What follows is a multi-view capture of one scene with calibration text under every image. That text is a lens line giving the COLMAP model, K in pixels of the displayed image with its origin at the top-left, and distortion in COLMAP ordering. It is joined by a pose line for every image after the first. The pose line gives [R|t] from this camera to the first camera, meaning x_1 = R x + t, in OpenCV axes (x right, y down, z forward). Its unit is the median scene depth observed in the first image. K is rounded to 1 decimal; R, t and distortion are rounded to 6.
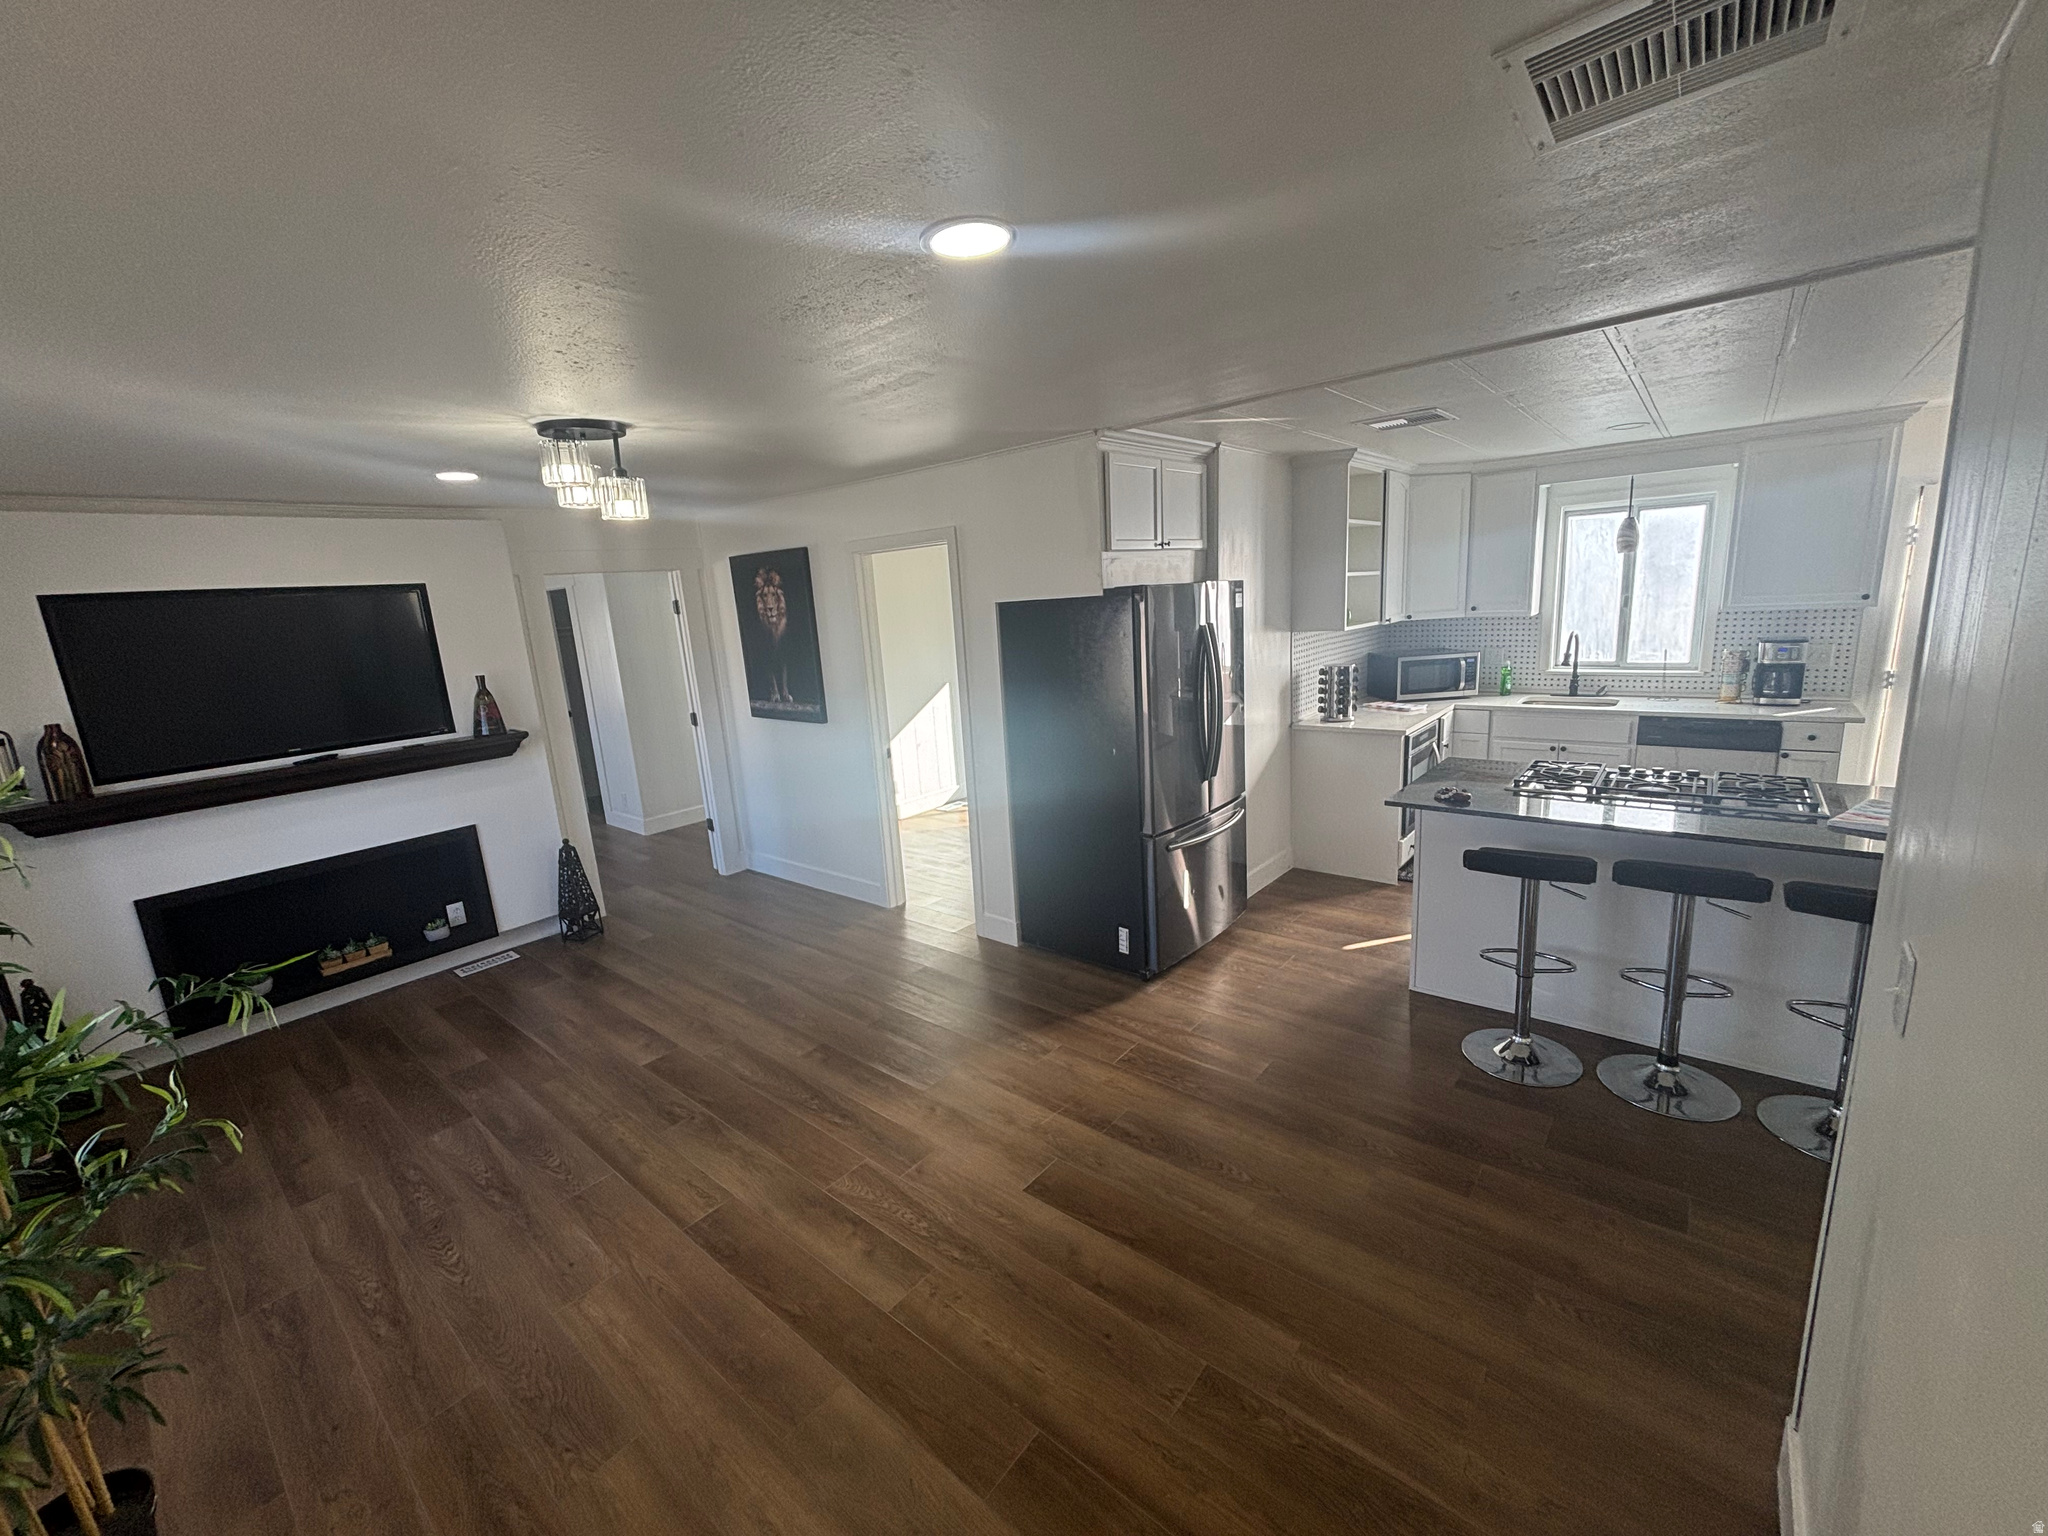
lens RADIAL K [[821.0, 0, 1001.6], [0, 821.0, 766.1], [0, 0, 1]] dist [-0.001720, -0.010725]
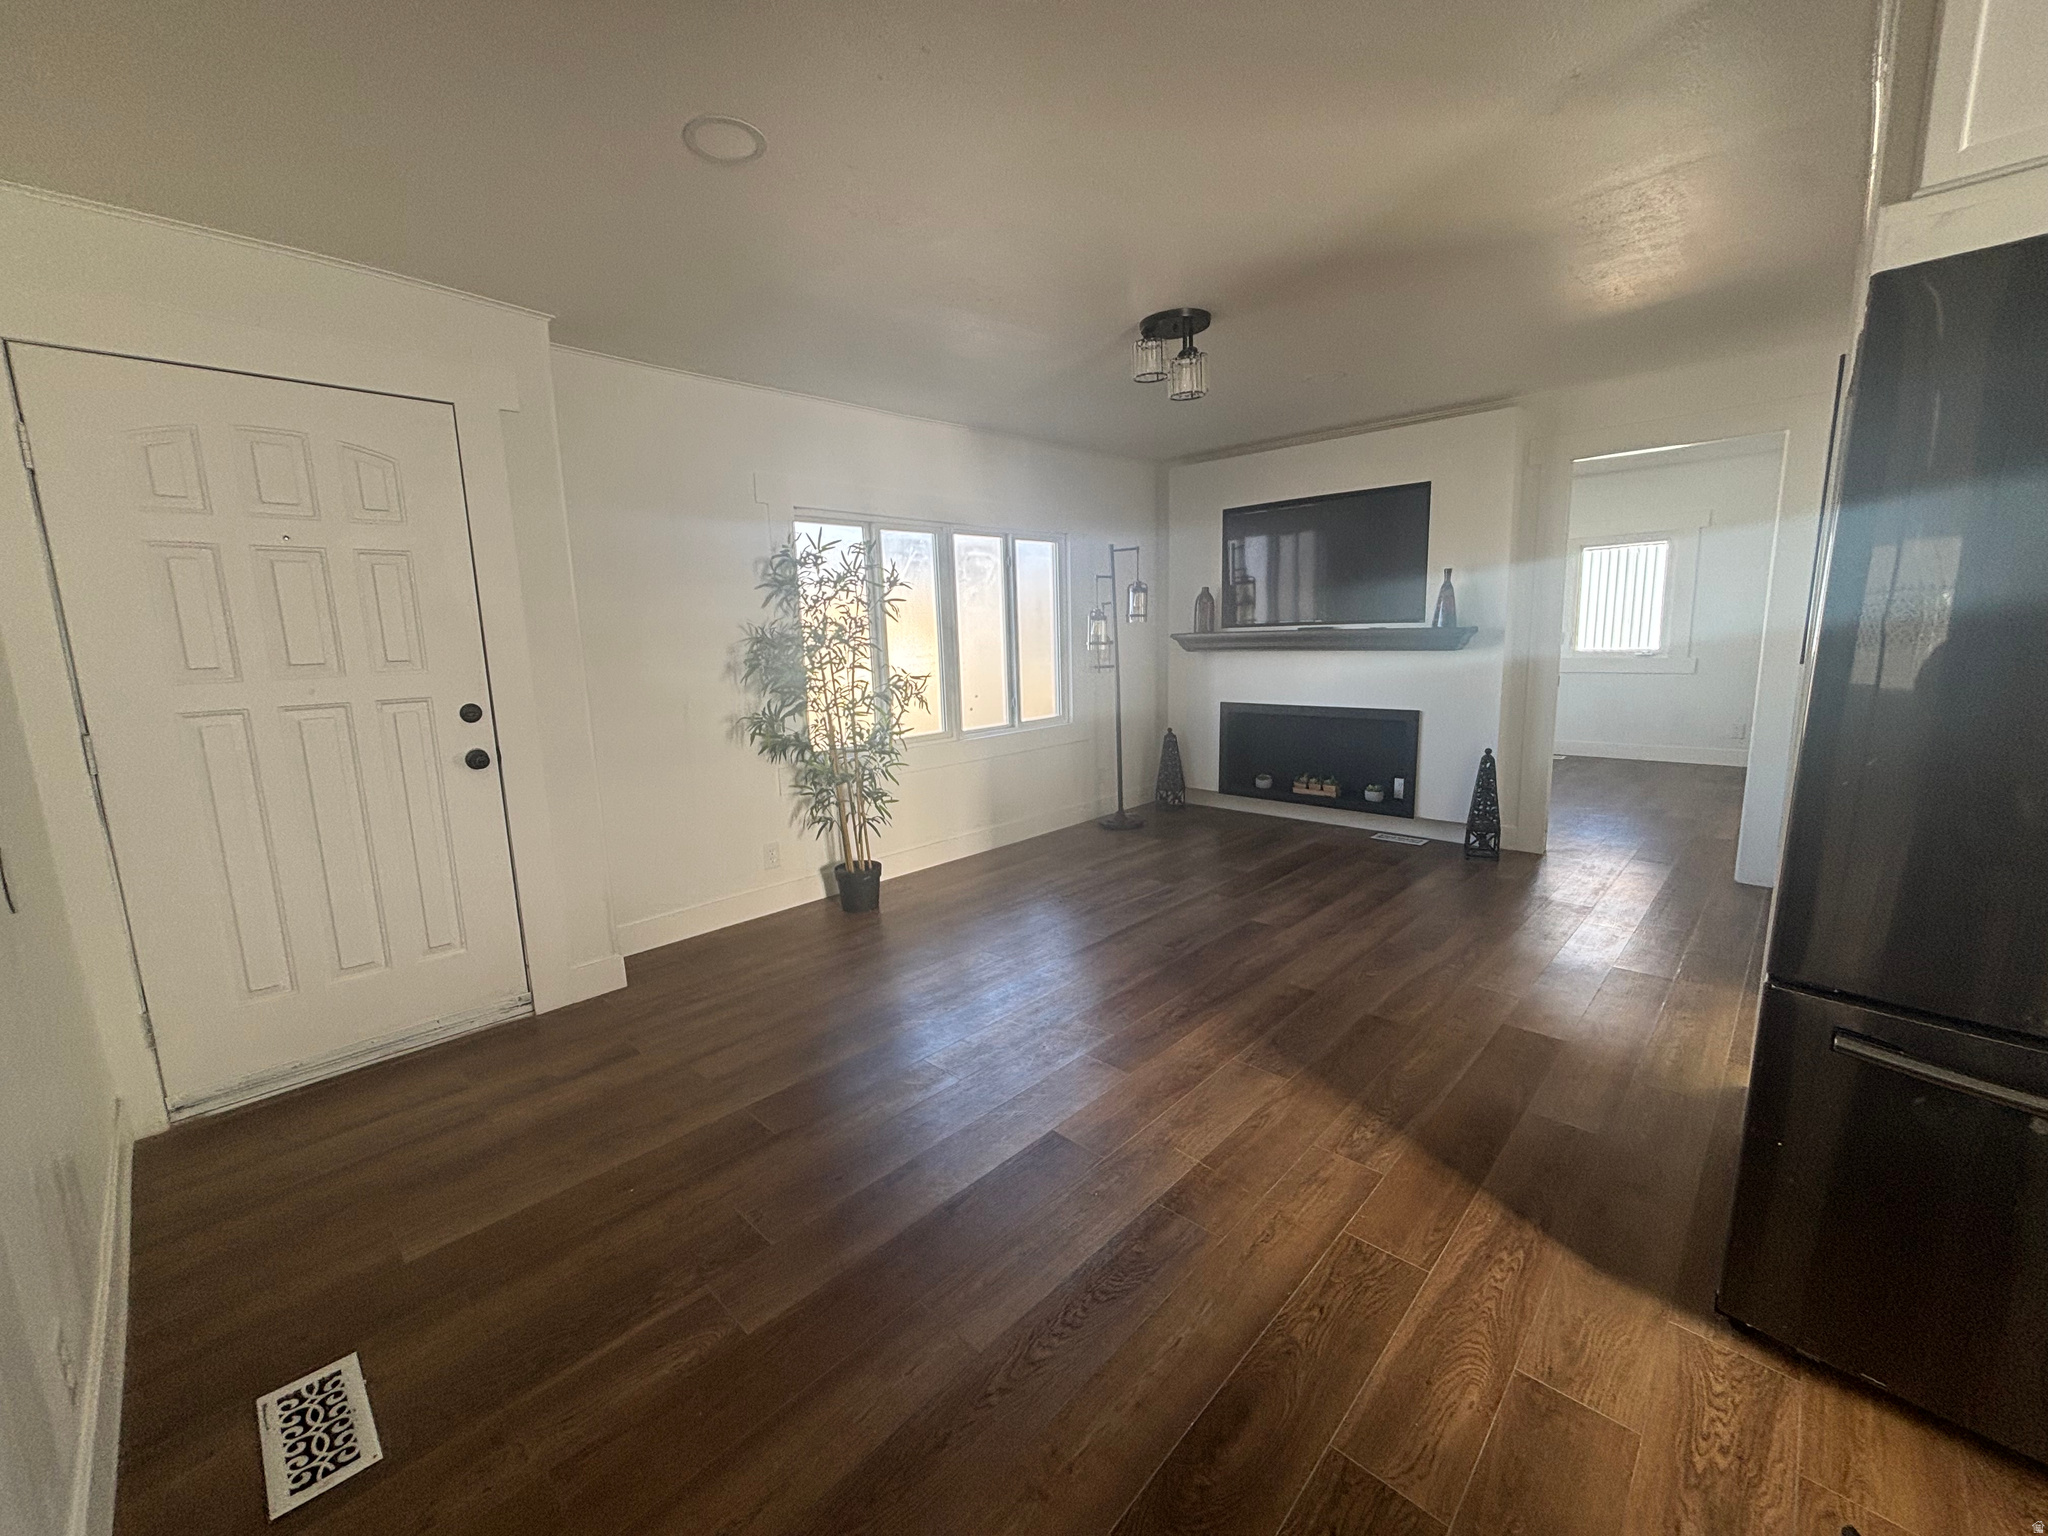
lens RADIAL K [[819.7, 0, 1023.9], [0, 819.7, 756.0], [0, 0, 1]] dist [0.017036, 0.000296]
pose [[-0.053169, 0.227598, -0.972303, 0.431273], [-0.166345, 0.958057, 0.233360, -0.035778], [0.984633, 0.174145, -0.013079, 0.497592]]
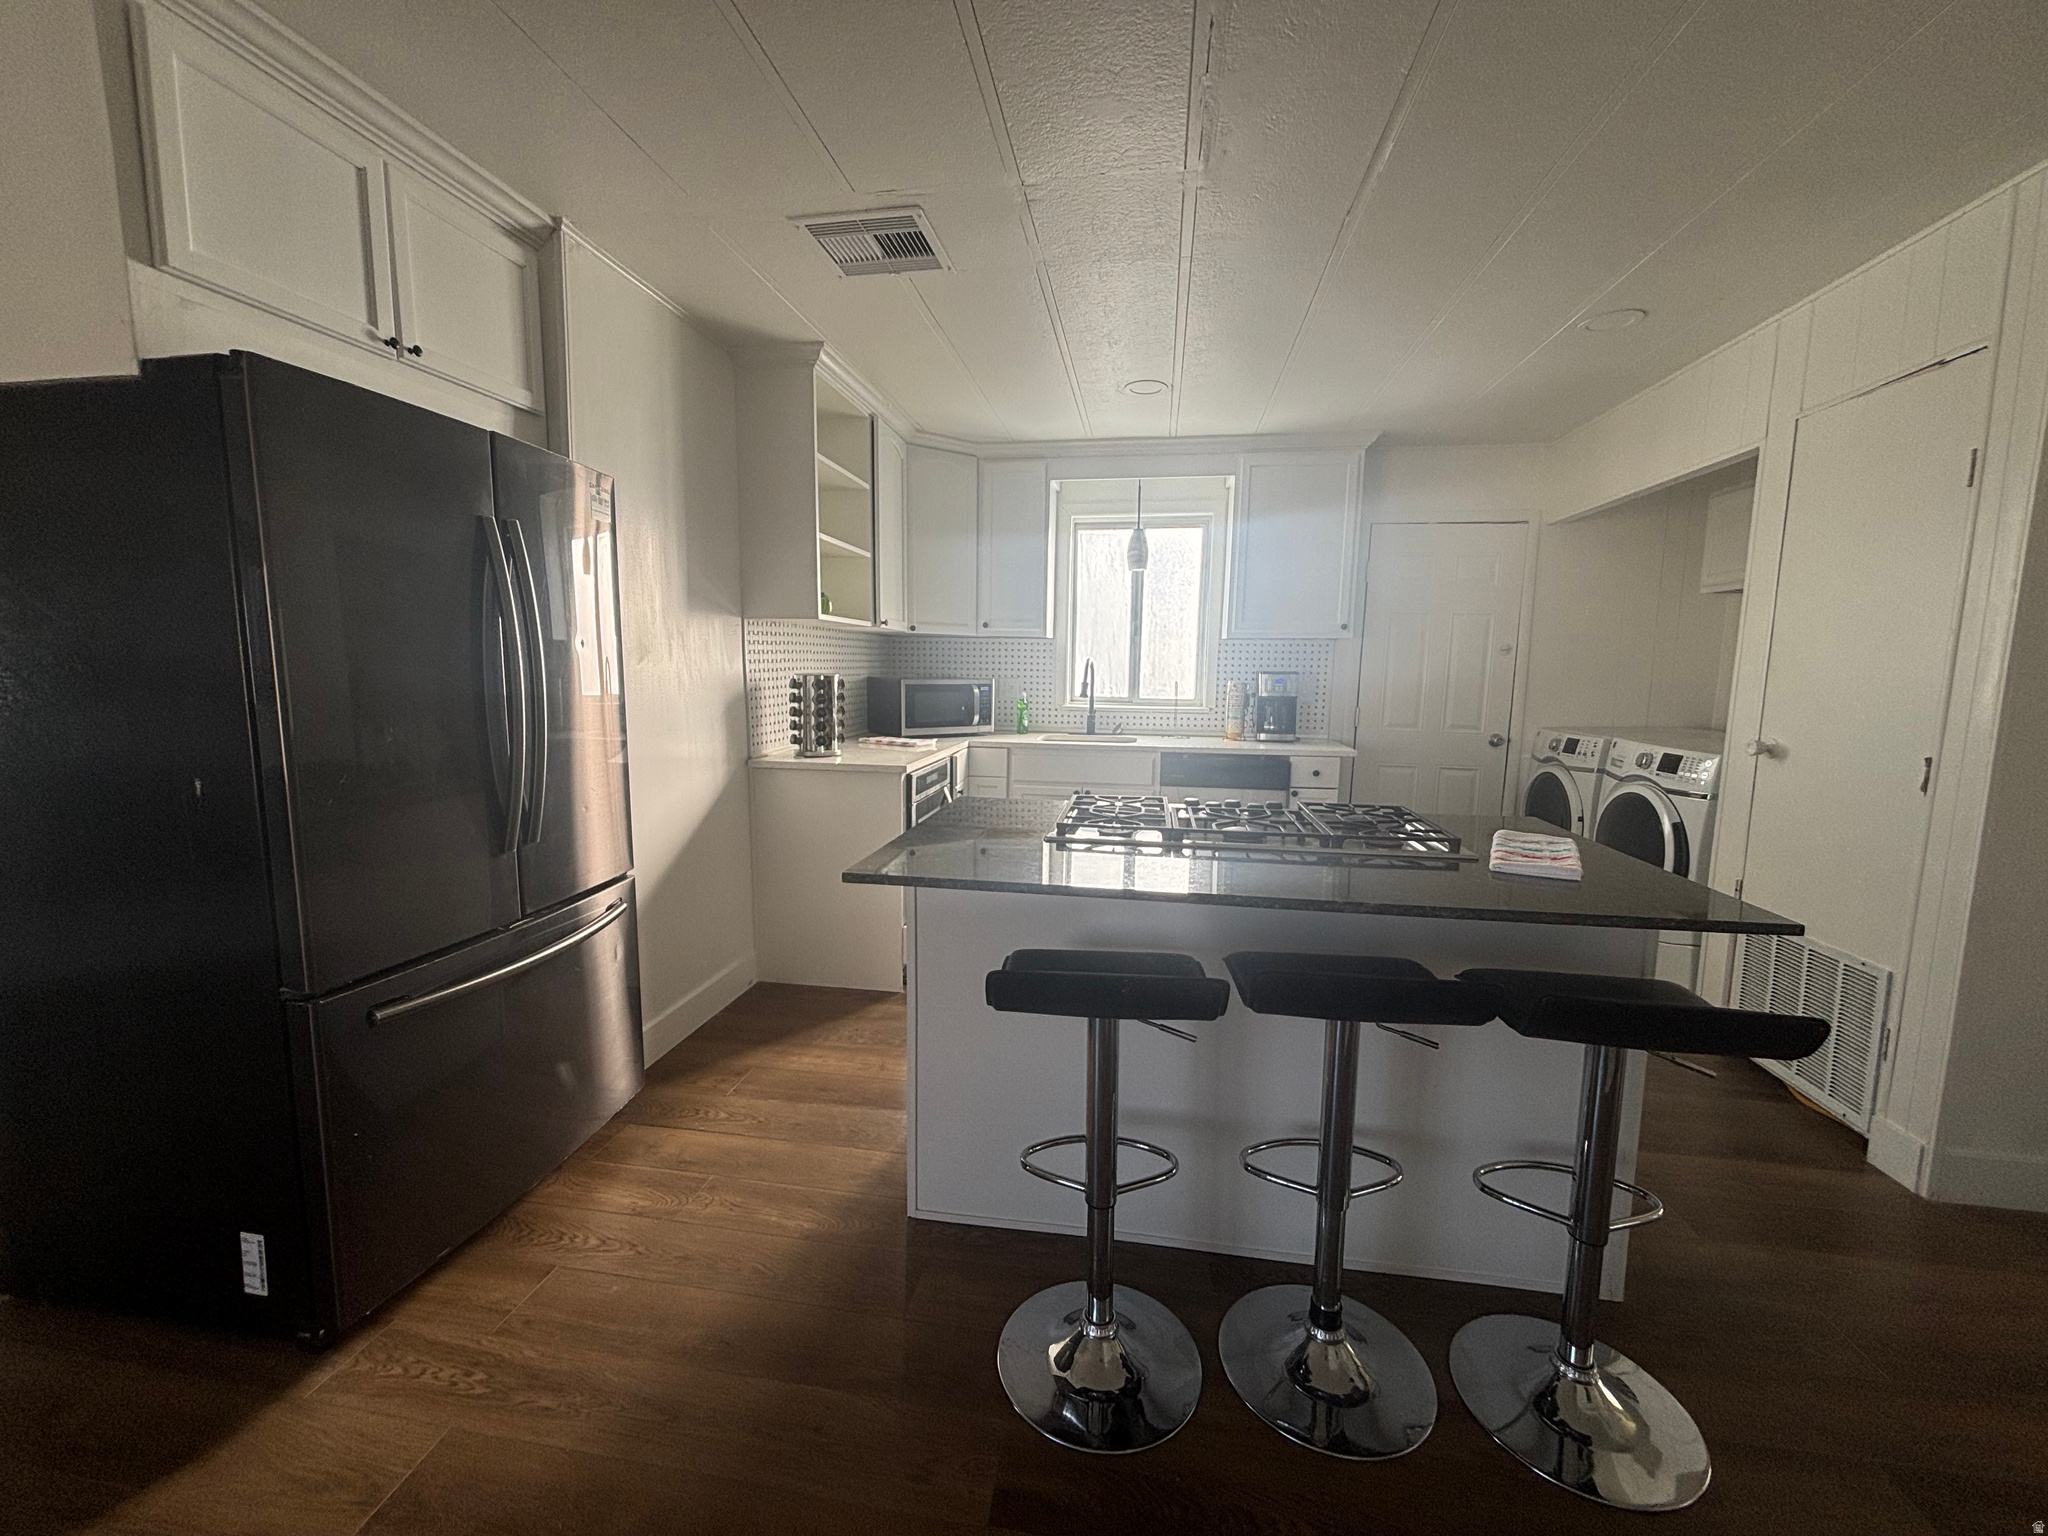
lens RADIAL K [[819.7, 0, 1023.9], [0, 819.7, 756.0], [0, 0, 1]] dist [0.017036, 0.000296]
pose [[0.845547, 0.014731, 0.533698, 0.199404], [0.040301, 0.995006, -0.091315, 0.014683], [-0.532378, 0.098720, 0.840731, 0.350861]]
